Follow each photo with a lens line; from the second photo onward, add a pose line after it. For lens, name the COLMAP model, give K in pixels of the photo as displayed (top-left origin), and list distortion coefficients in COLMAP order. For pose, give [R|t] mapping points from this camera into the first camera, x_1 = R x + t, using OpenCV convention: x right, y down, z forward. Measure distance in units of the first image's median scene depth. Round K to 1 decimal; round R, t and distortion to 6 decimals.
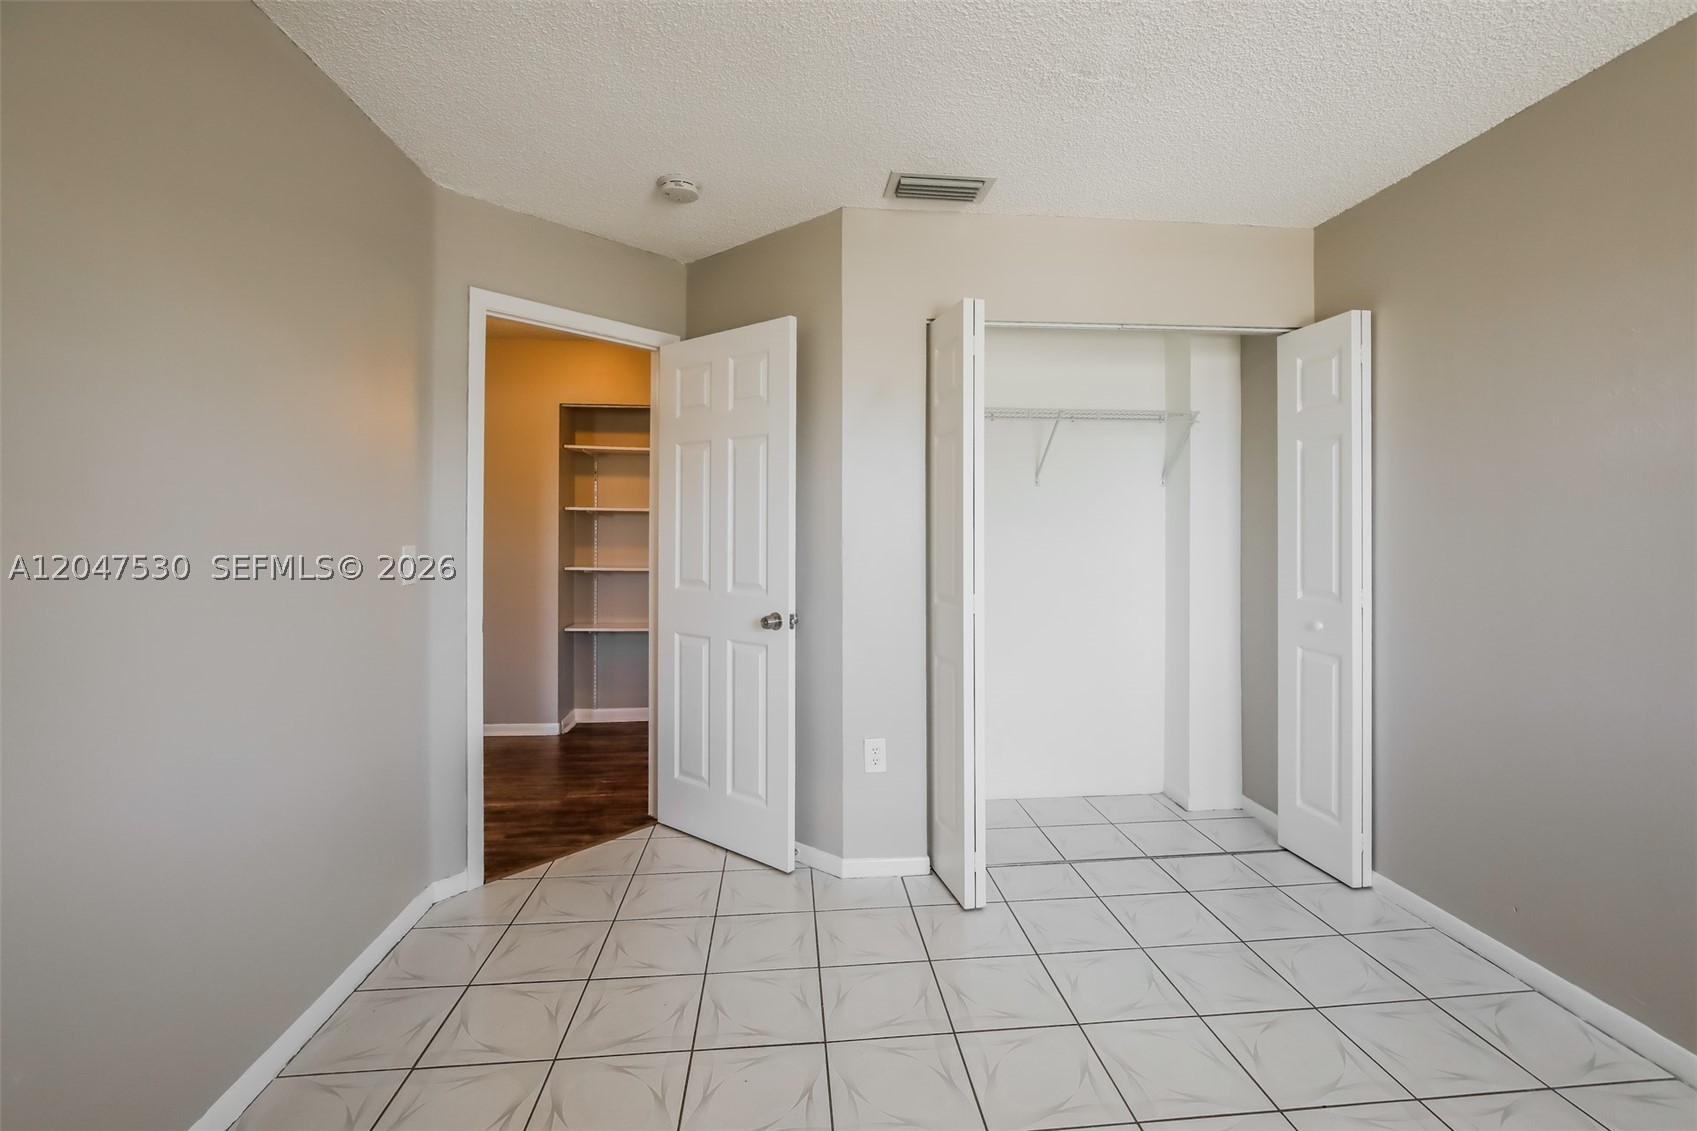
lens RADIAL K [[800.7, 0, 857.8], [0, 800.7, 513.0], [0, 0, 1]] dist [-0.018303, -0.000045]
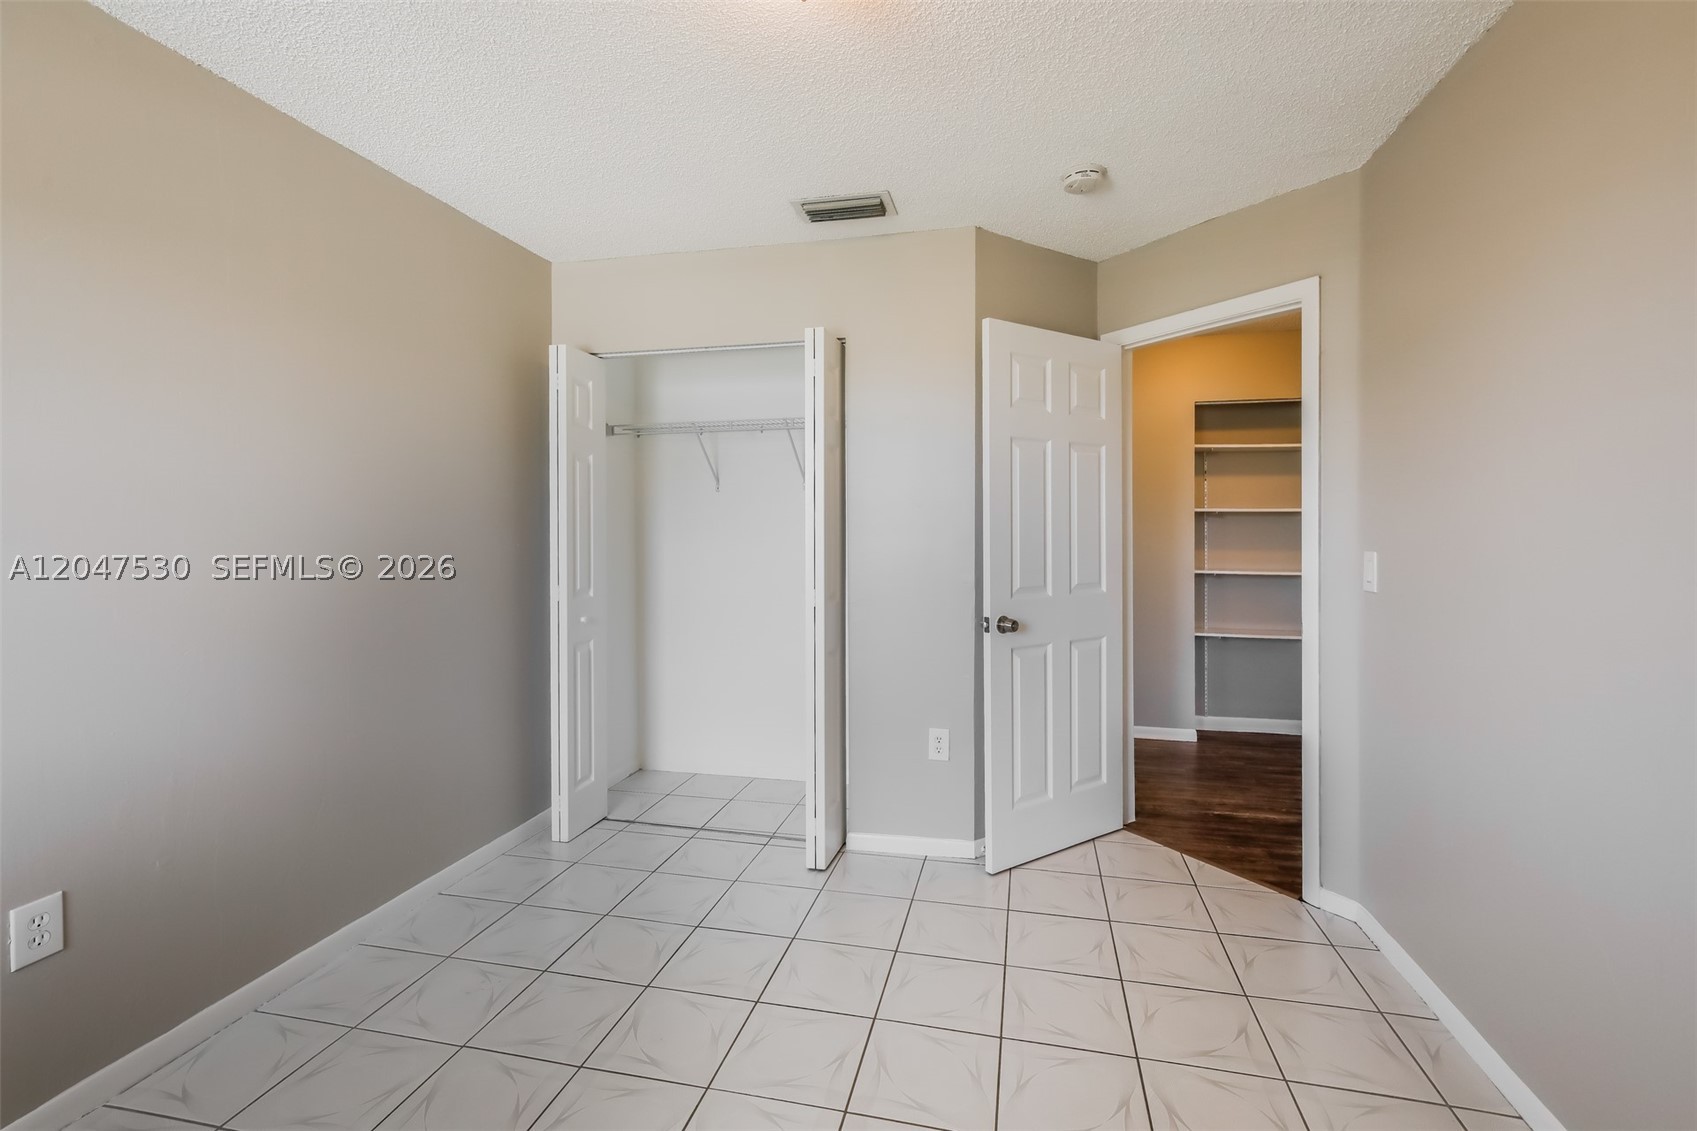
lens RADIAL K [[800.7, 0, 857.8], [0, 800.7, 513.0], [0, 0, 1]] dist [-0.018303, -0.000045]
pose [[0.941563, -0.006358, -0.336778, -0.432477], [0.005848, 0.999980, -0.002527, -0.001029], [0.336787, 0.000409, 0.941581, -0.055953]]
